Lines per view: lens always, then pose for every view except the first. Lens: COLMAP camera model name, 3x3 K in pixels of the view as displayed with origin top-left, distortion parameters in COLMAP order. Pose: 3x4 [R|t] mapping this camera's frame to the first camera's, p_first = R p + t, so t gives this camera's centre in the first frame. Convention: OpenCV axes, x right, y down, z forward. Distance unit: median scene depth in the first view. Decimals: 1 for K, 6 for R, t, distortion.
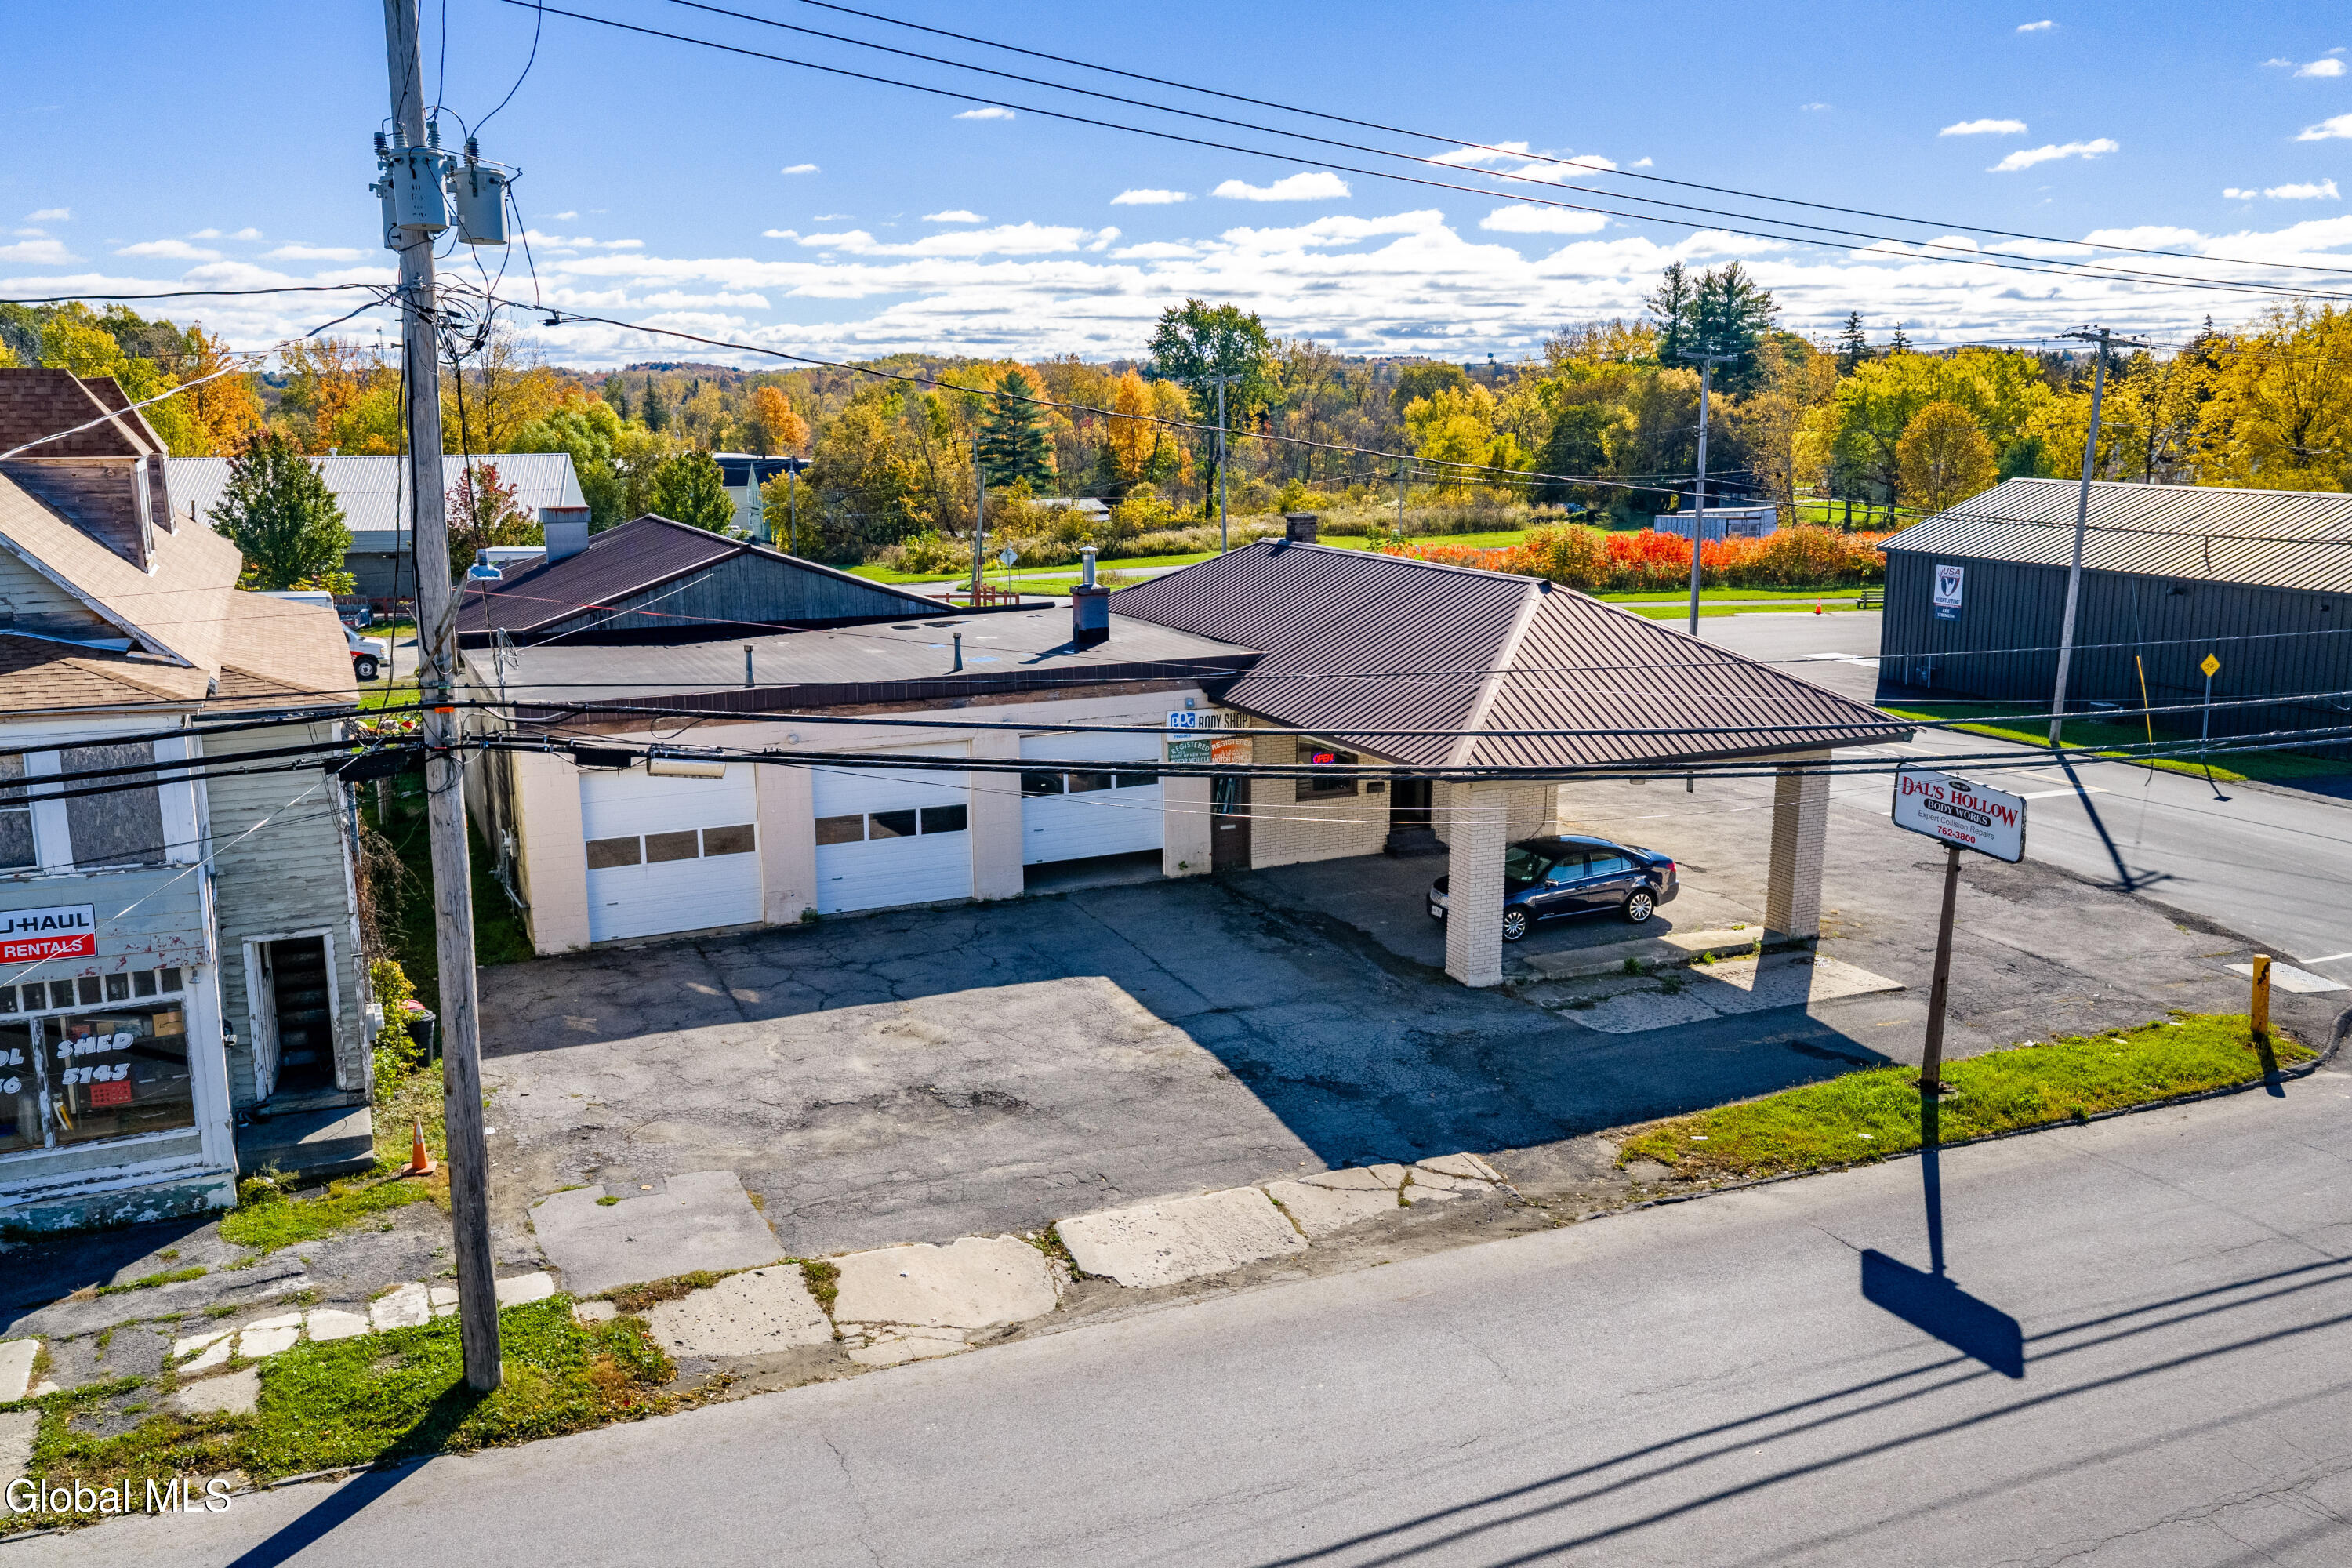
lens RADIAL K [[1947.1, 0, 1176.0], [0, 1947.1, 784.0], [0, 0, 1]] dist [0.050570, -0.108723]
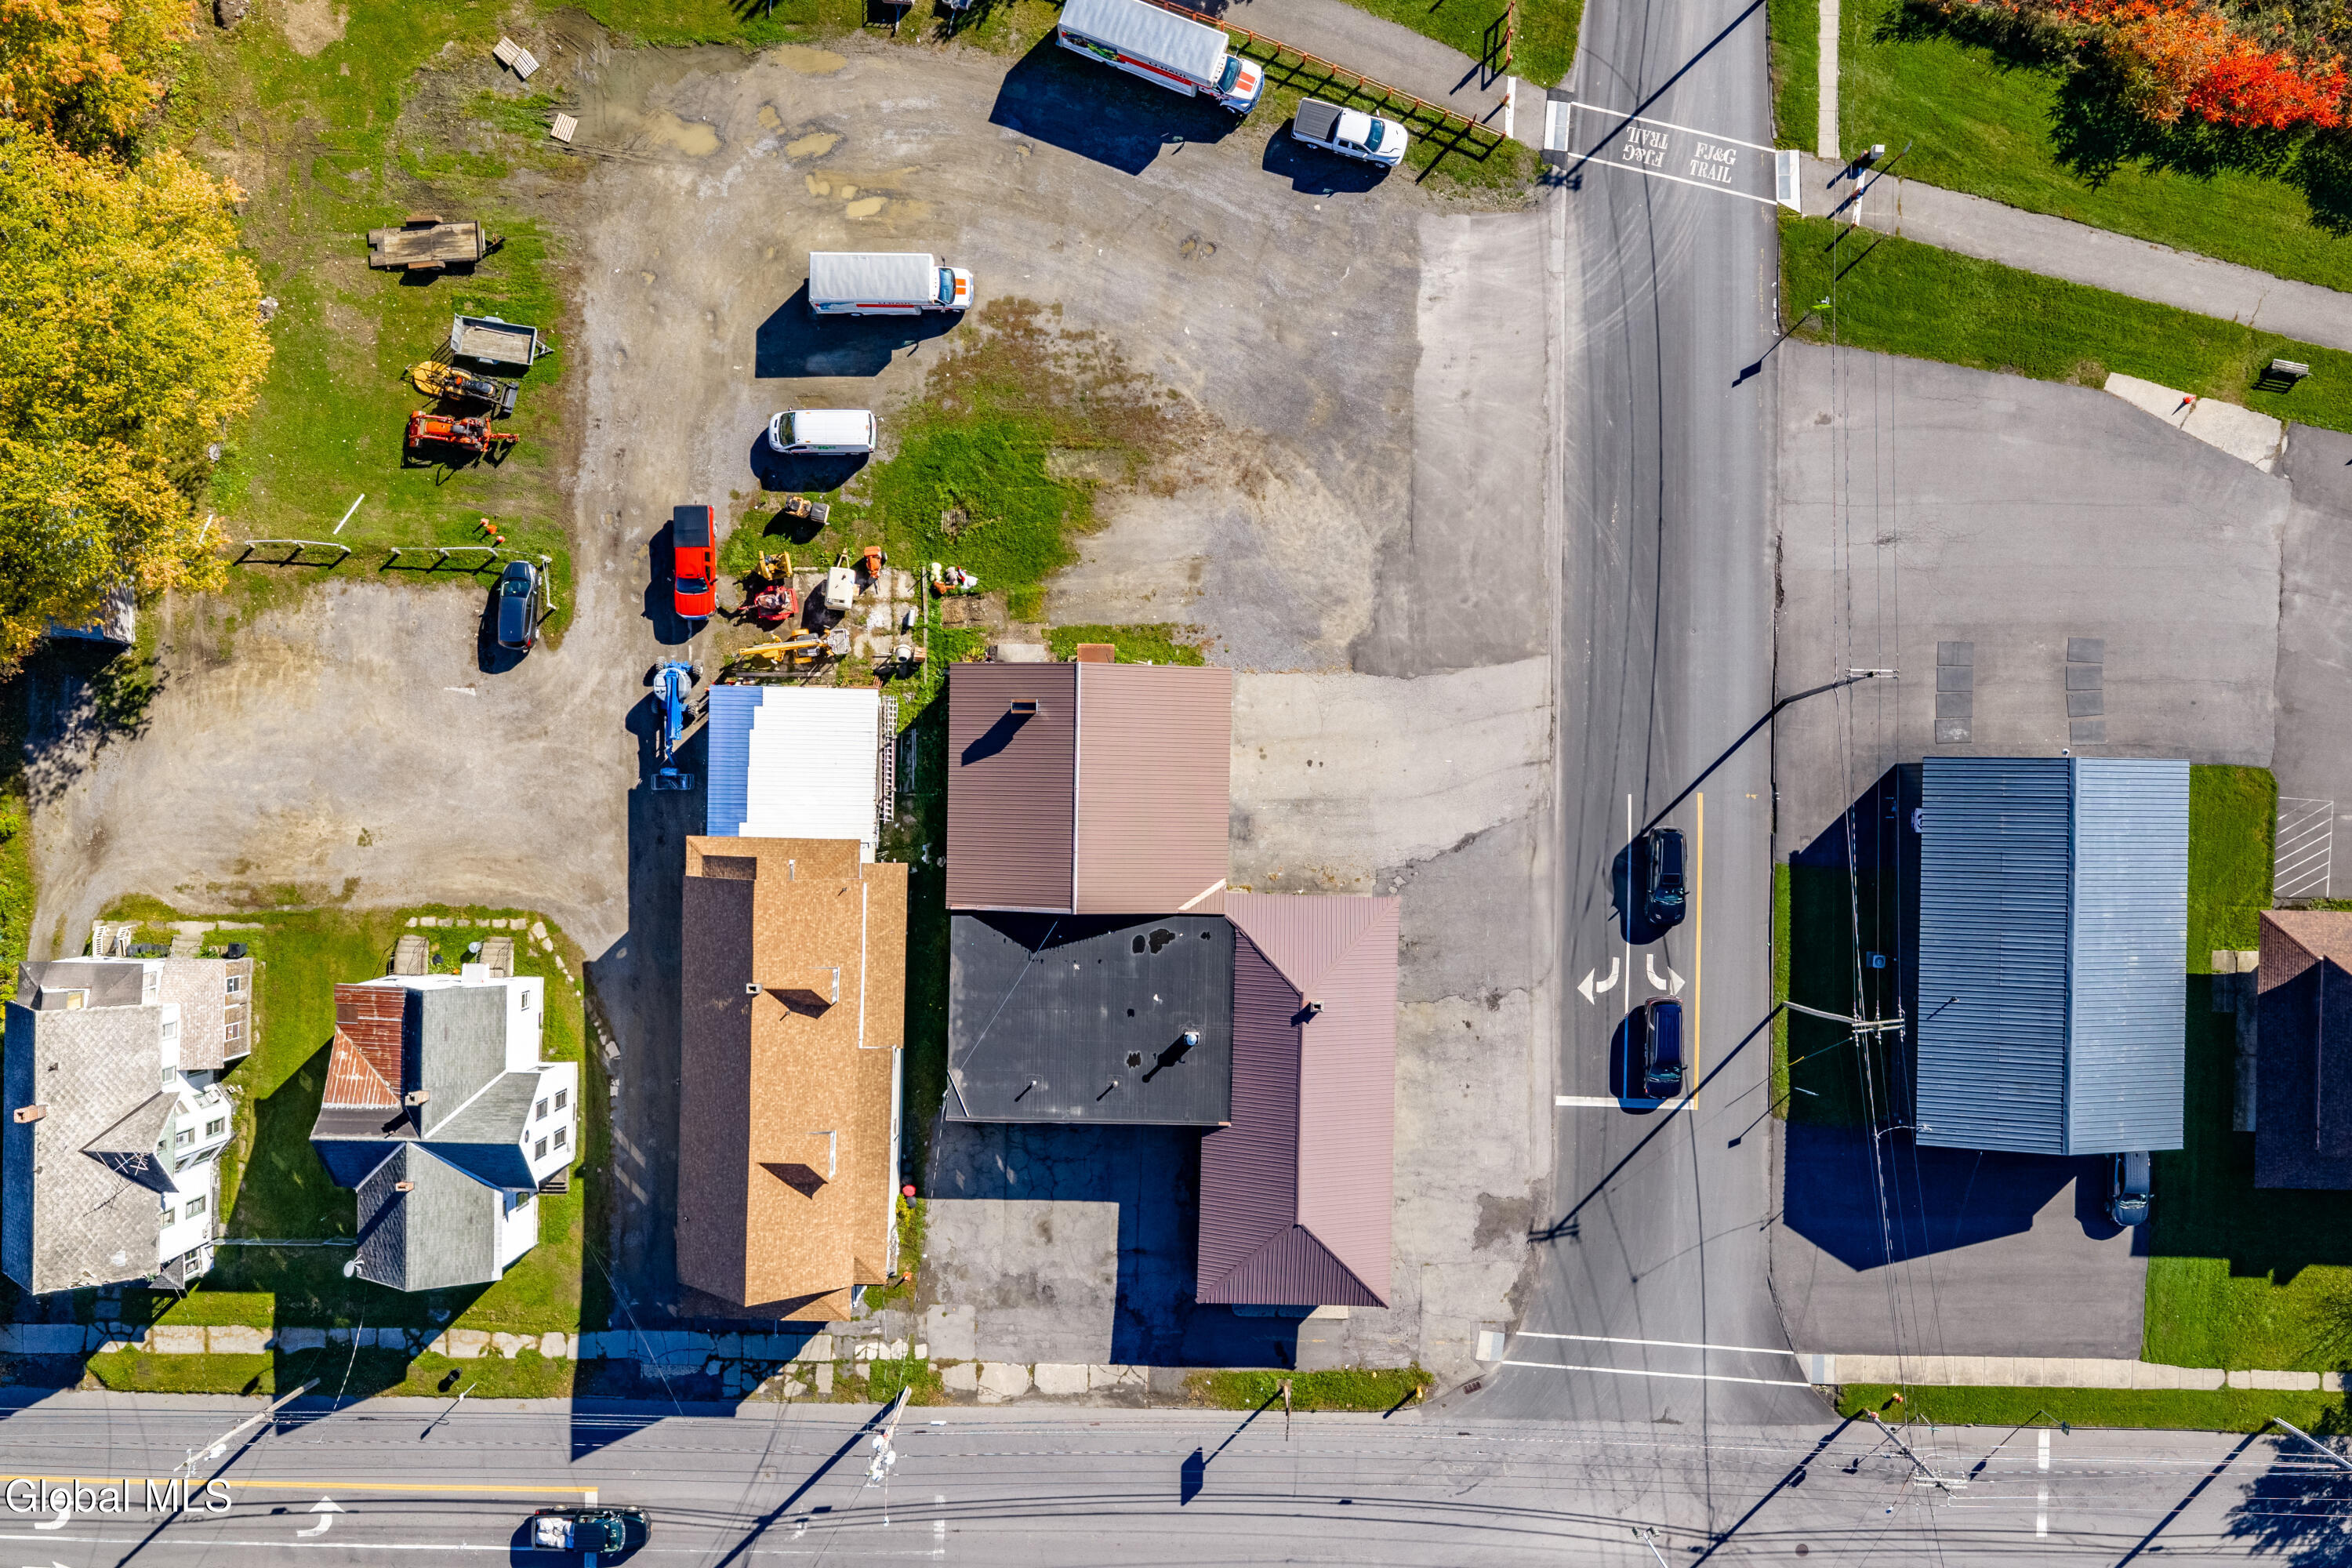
lens RADIAL K [[1947.1, 0, 1176.0], [0, 1947.1, 784.0], [0, 0, 1]] dist [0.050570, -0.108723]
pose [[0.901331, 0.433126, -0.002097, -0.278692], [-0.079995, 0.171223, 0.981979, -3.602177], [0.425680, -0.884921, 0.188976, 1.220831]]
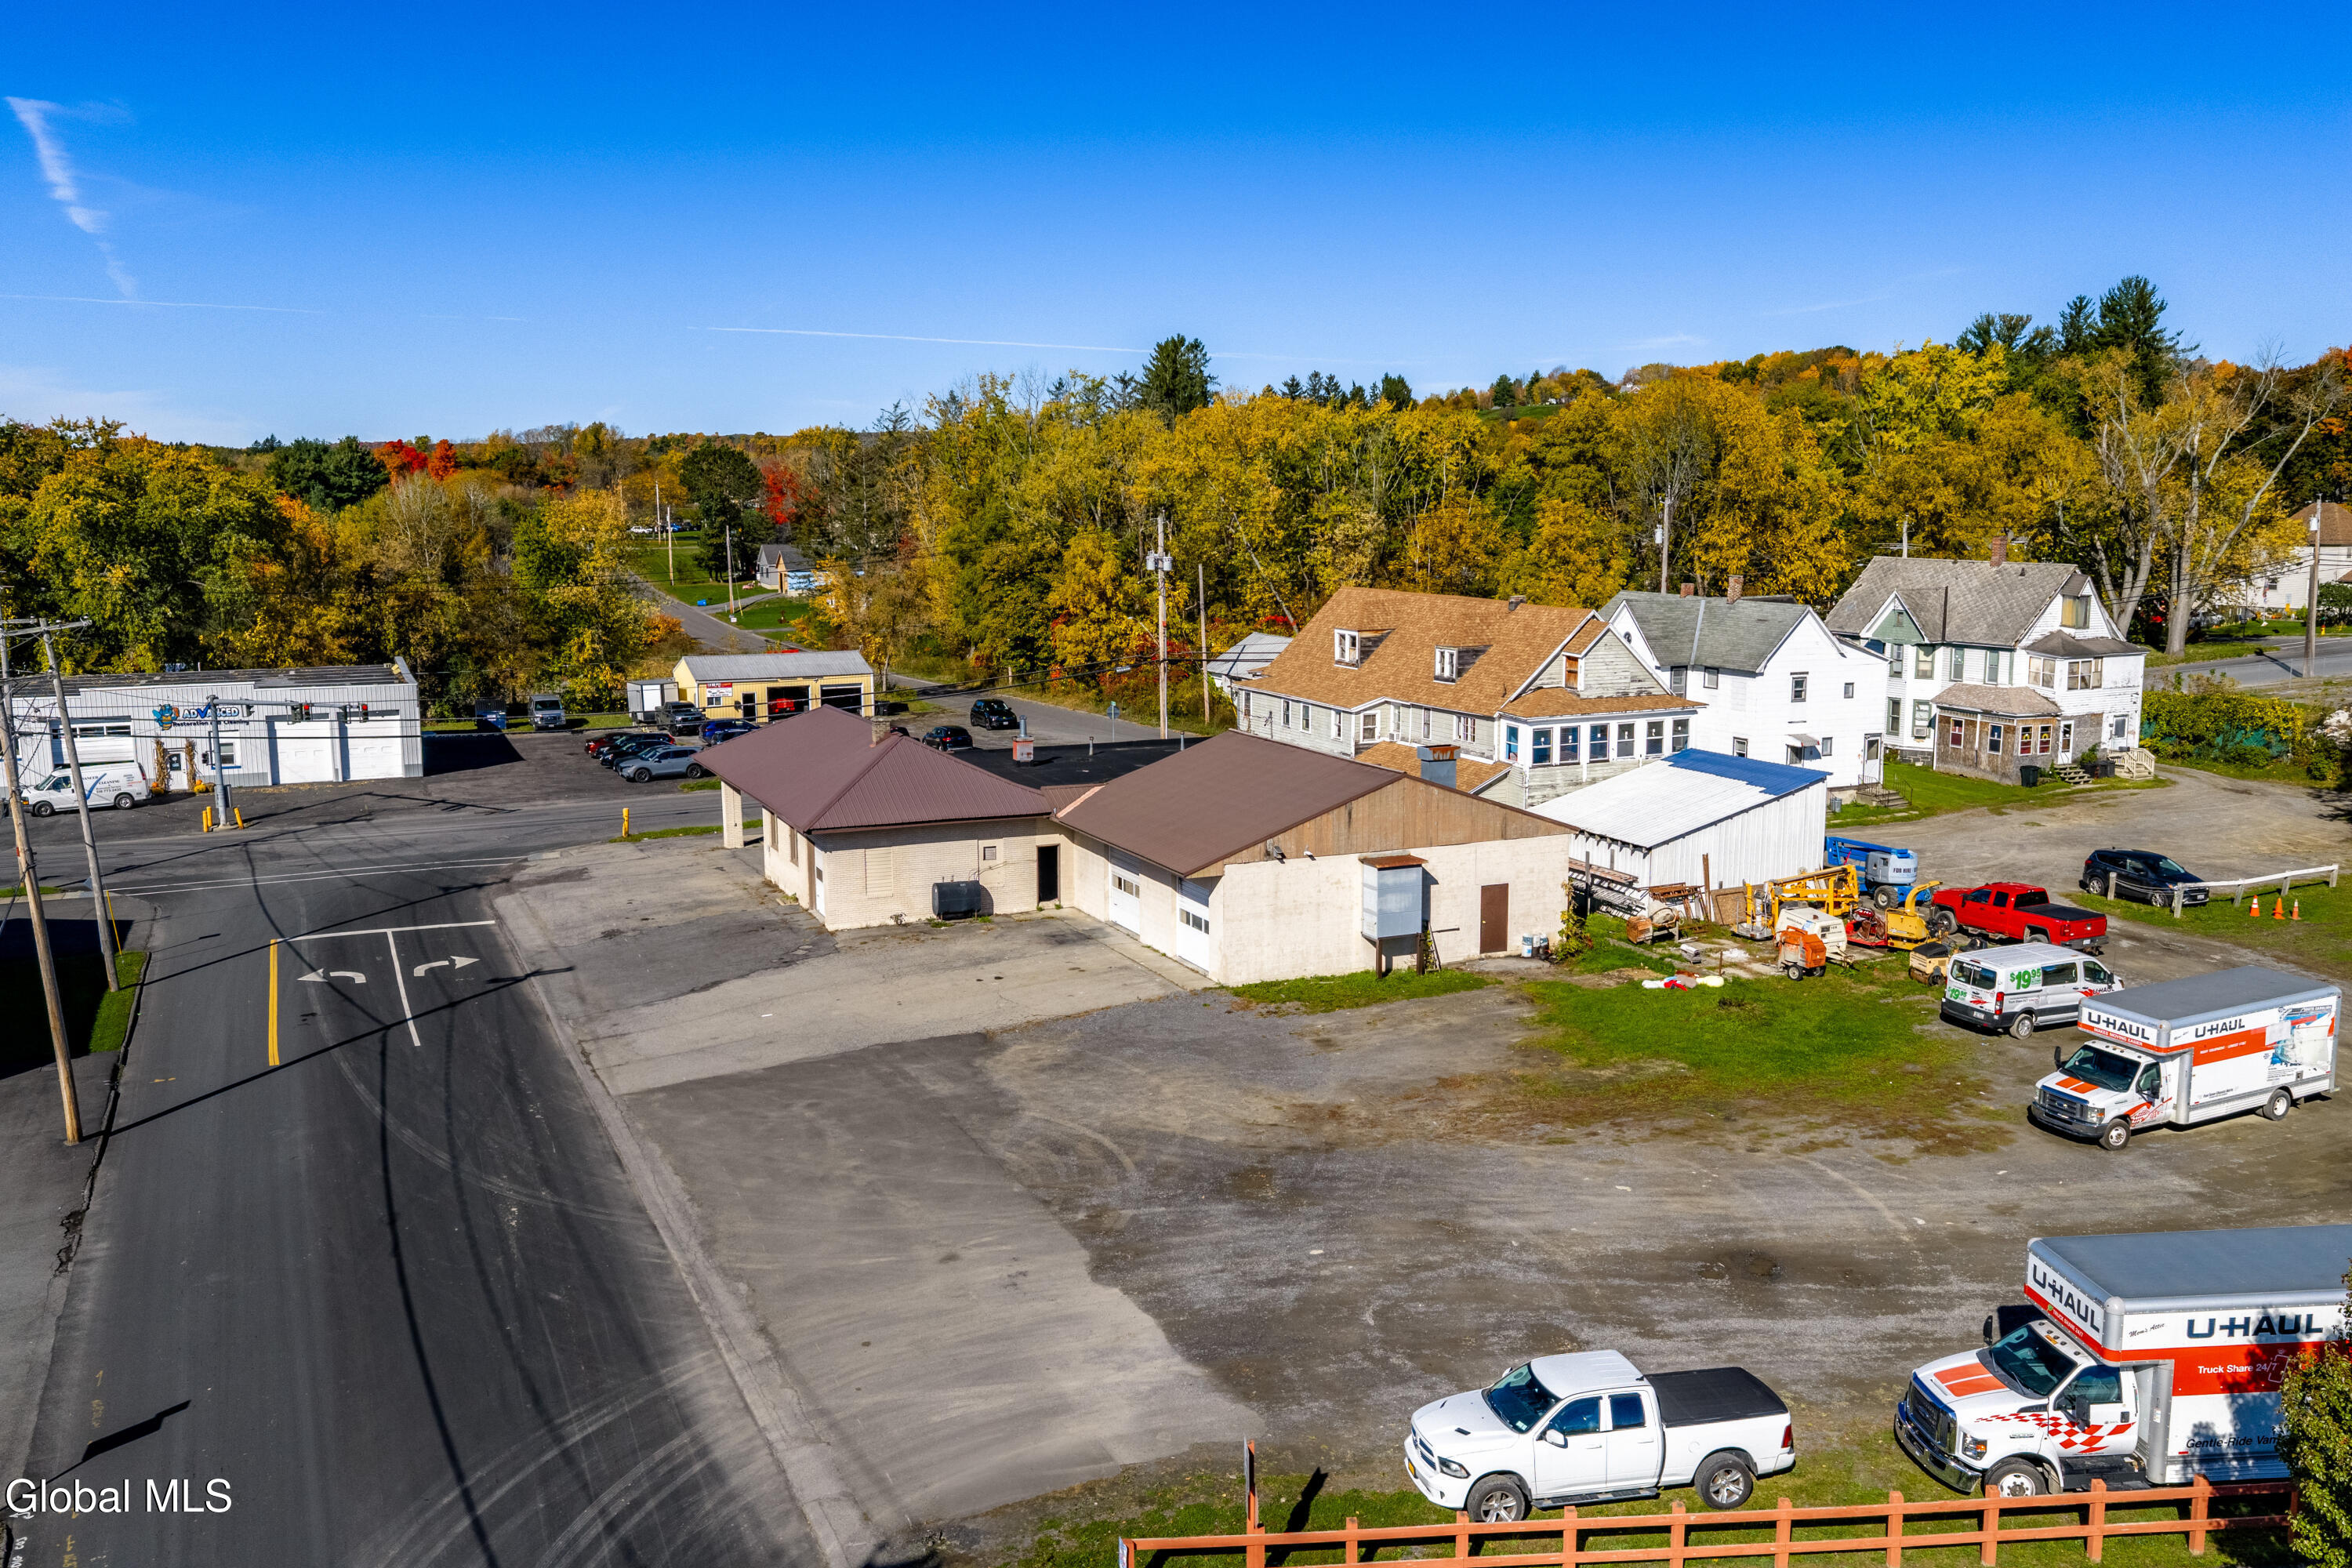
lens RADIAL K [[1947.1, 0, 1176.0], [0, 1947.1, 784.0], [0, 0, 1]] dist [0.050570, -0.108723]
pose [[-0.999899, 0.011215, 0.008677, -0.299103], [0.013500, 0.940131, 0.340546, -0.996613], [-0.004339, 0.340629, -0.940188, 4.014693]]
